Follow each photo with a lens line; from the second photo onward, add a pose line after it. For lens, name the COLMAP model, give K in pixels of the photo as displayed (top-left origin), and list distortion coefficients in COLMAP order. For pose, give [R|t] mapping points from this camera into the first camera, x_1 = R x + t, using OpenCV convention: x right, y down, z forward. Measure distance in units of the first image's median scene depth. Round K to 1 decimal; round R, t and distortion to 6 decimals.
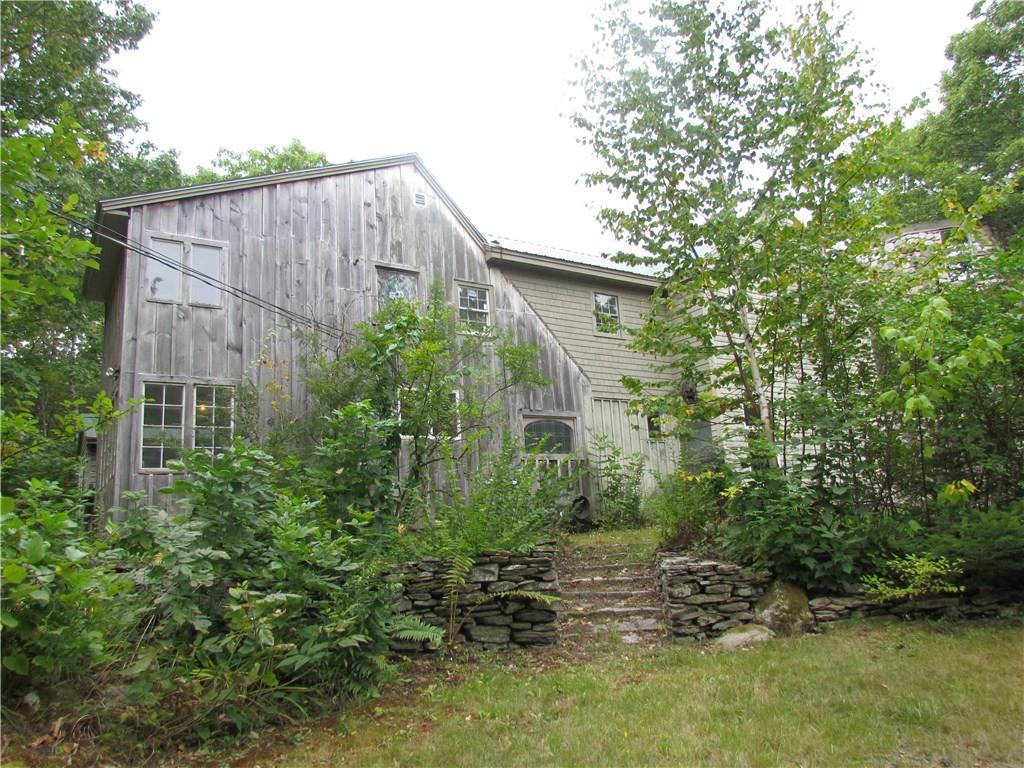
lens RADIAL K [[737.8, 0, 506.6], [0, 737.8, 382.6], [0, 0, 1]] dist [-0.028232, 0.013002]
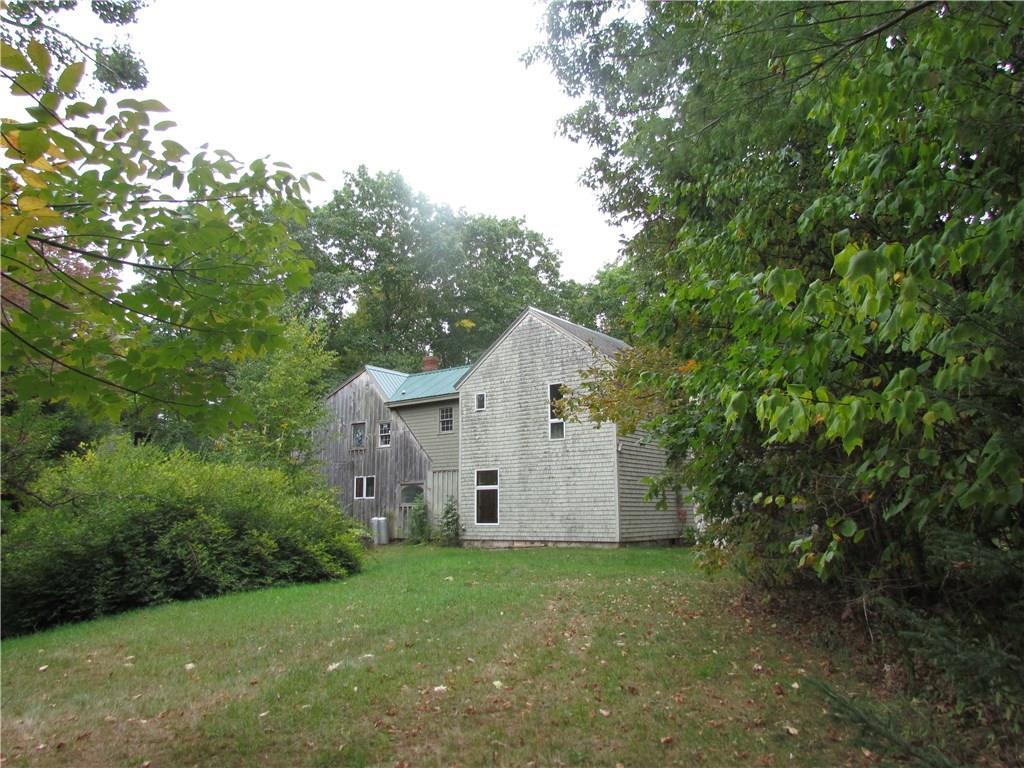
lens RADIAL K [[737.8, 0, 512.0], [0, 737.8, 382.6], [0, 0, 1]] dist [-0.028232, 0.013002]
pose [[0.319929, -0.127721, -0.938793, 3.912321], [0.161402, 0.983735, -0.078832, -0.039682], [0.933592, -0.126302, 0.335340, 1.250584]]
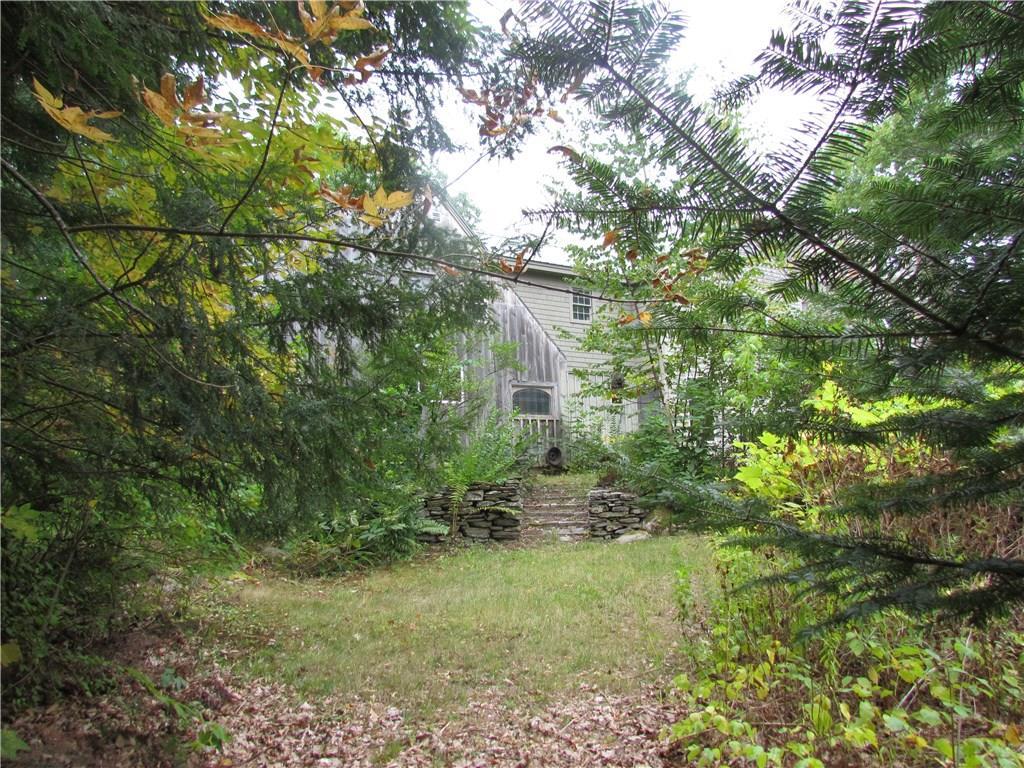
lens RADIAL K [[737.8, 0, 515.1], [0, 737.8, 384.6], [0, 0, 1]] dist [-0.028232, 0.013002]
pose [[0.999716, 0.023768, 0.001581, 0.049436], [-0.023820, 0.996910, 0.074854, -0.105389], [0.000203, -0.074870, 0.997193, -0.586201]]
